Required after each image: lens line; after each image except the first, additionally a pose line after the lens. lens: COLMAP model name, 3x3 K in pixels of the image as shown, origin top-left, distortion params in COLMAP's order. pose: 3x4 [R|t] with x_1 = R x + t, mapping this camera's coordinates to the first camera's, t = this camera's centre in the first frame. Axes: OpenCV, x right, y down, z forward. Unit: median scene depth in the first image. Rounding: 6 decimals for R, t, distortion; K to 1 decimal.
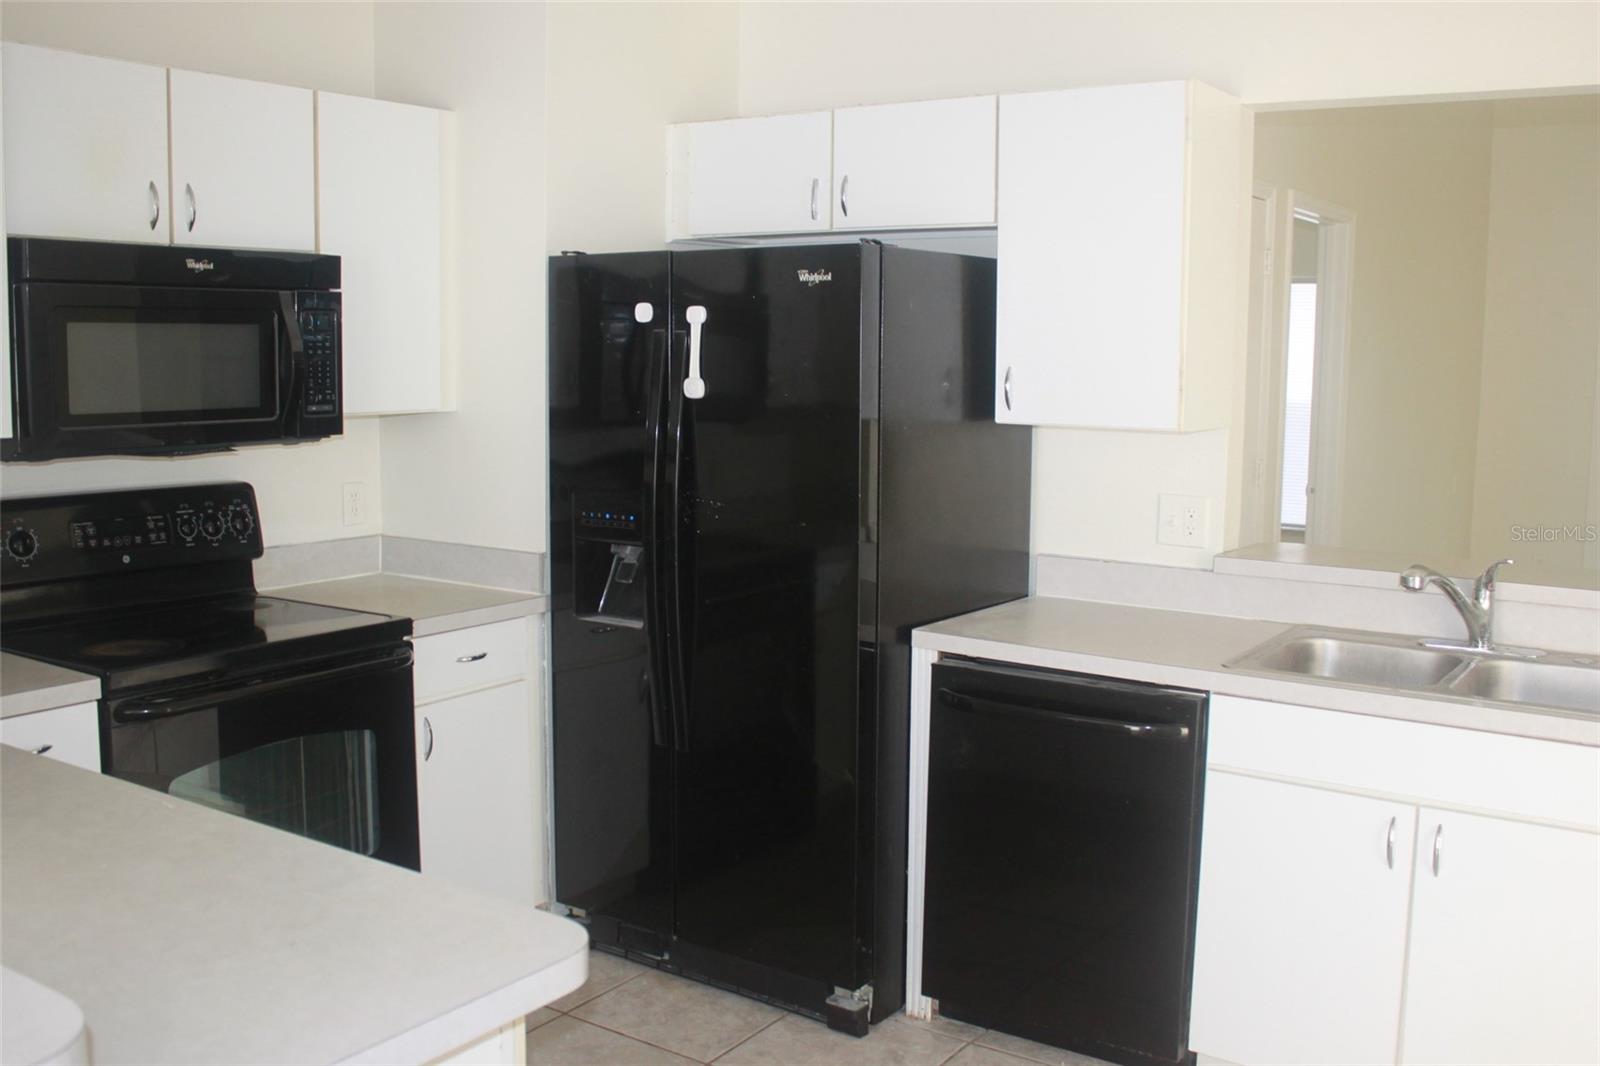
lens RADIAL K [[1529.2, 0, 800.0], [0, 1529.2, 533.0], [0, 0, 1]] dist [-0.140501, 0.136252]
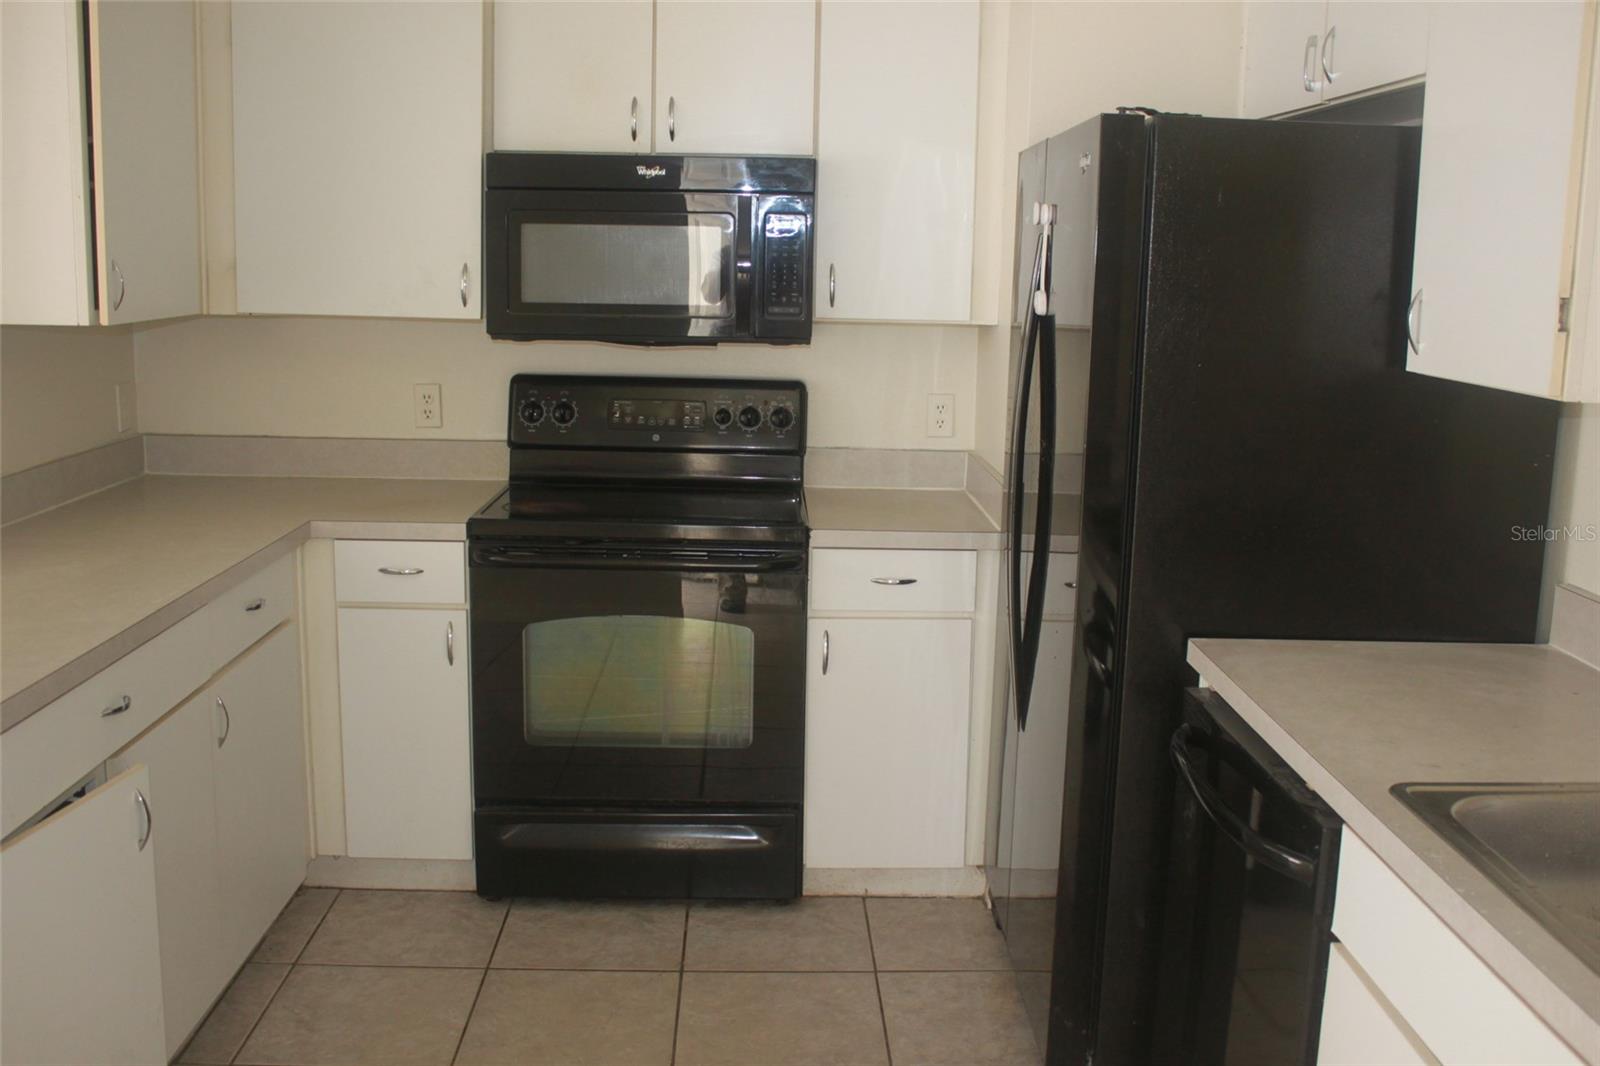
lens RADIAL K [[1529.2, 0, 800.0], [0, 1529.2, 533.0], [0, 0, 1]] dist [-0.140501, 0.136252]
pose [[0.585067, 0.148999, -0.797180, 0.536280], [-0.111199, 0.988432, 0.103135, -0.041985], [0.803325, 0.028304, 0.594868, 0.407185]]
